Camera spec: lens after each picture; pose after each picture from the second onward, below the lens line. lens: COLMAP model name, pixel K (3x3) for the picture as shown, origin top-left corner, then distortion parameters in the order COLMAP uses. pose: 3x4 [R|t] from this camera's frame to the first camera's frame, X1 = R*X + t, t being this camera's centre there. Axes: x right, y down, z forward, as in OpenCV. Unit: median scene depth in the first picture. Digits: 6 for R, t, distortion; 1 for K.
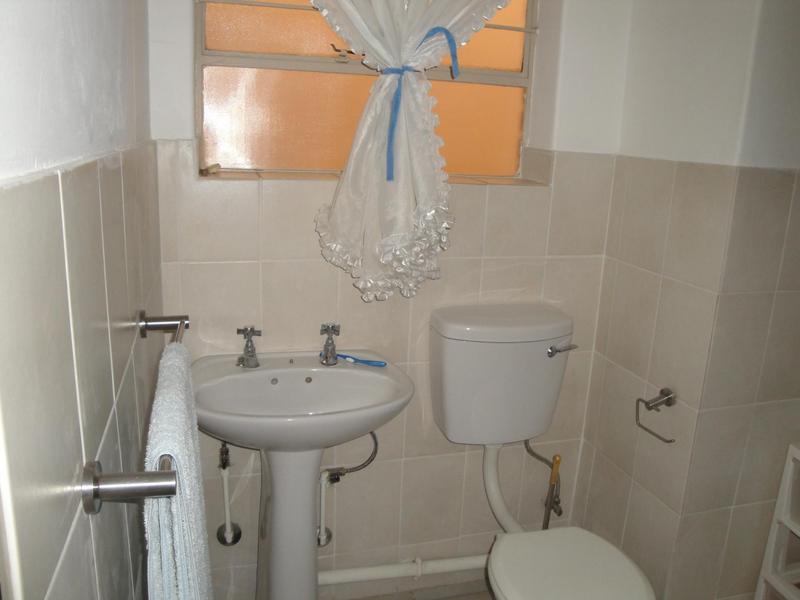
lens RADIAL K [[676.1, 0, 400.0], [0, 676.1, 300.0], [0, 0, 1]] dist [-0.051823, 0.012650]
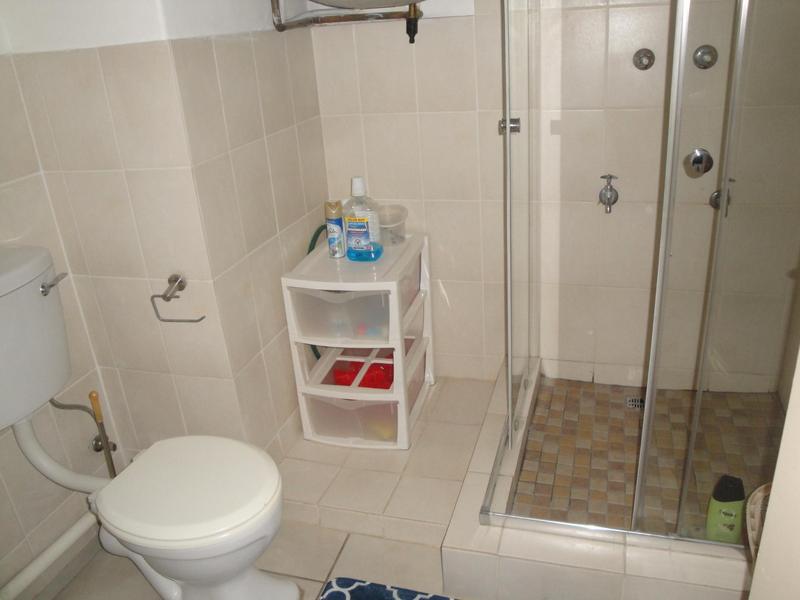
lens RADIAL K [[676.1, 0, 400.0], [0, 676.1, 300.0], [0, 0, 1]] dist [-0.051823, 0.012650]
pose [[0.546743, -0.405983, 0.732291, -0.172332], [0.310332, 0.910552, 0.273110, -0.004886], [-0.777667, 0.077932, 0.623828, 0.099421]]
